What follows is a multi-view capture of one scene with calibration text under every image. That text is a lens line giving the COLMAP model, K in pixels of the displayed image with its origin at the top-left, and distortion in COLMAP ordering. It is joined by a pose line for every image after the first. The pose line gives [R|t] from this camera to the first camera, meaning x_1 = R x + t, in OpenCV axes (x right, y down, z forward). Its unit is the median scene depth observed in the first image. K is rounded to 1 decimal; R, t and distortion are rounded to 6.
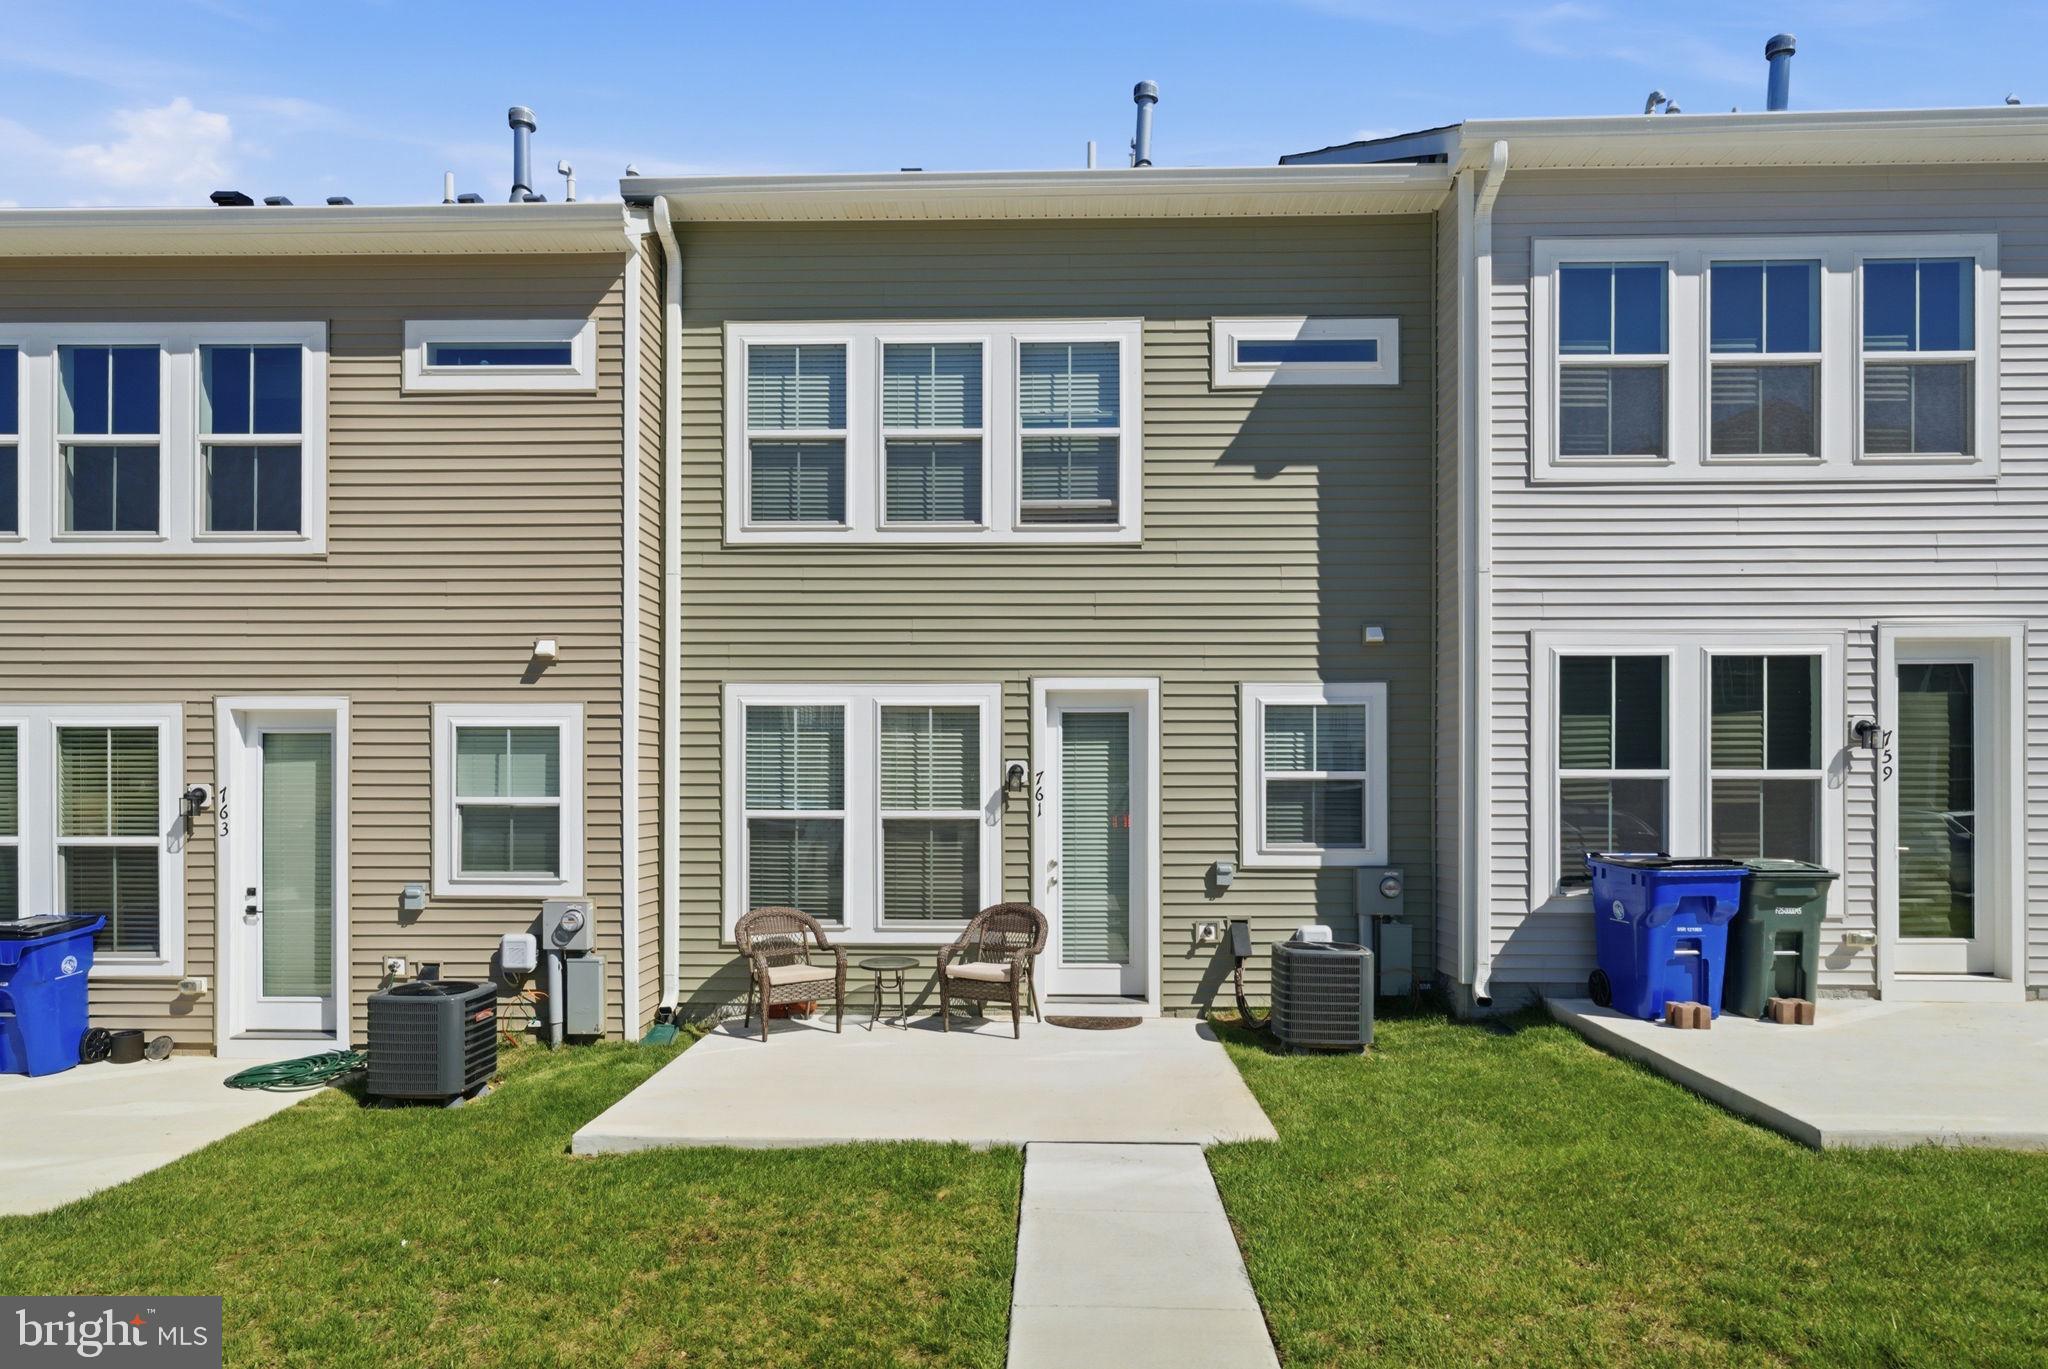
lens RADIAL K [[1158.5, 0, 1024.1], [0, 1158.5, 794.9], [0, 0, 1]] dist [0.000333, 0.001905]
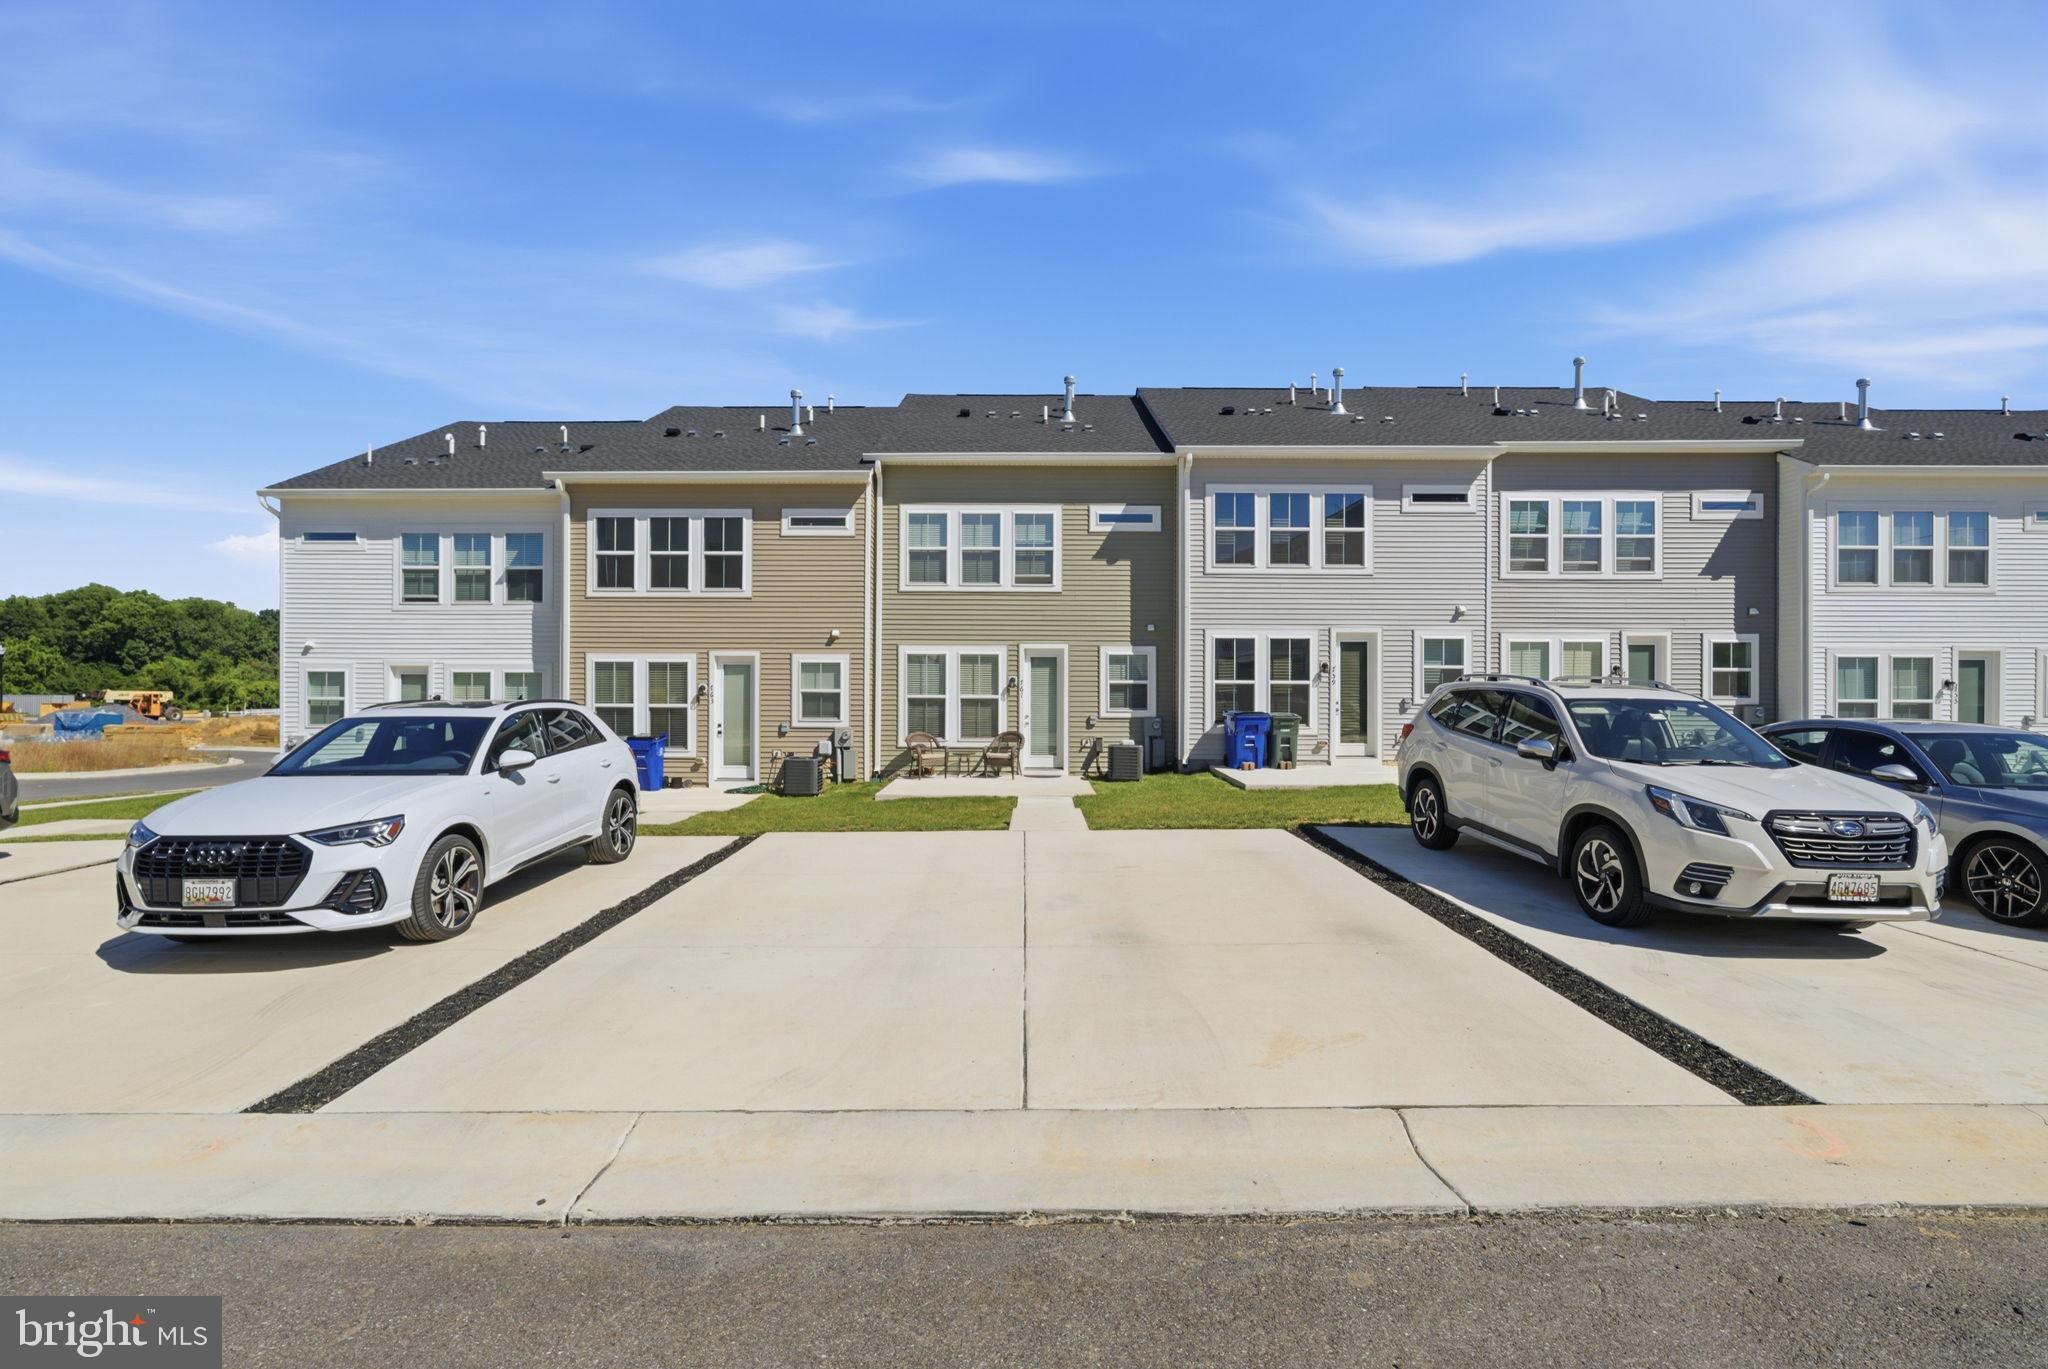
lens RADIAL K [[960.3, 0, 1014.2], [0, 960.3, 701.8], [0, 0, 1]] dist [-0.007568, 0.001154]
pose [[0.999990, 0.003322, -0.002947, 0.002939], [-0.003305, 0.999978, 0.005761, 0.016023], [0.002967, -0.005751, 0.999979, -1.171239]]
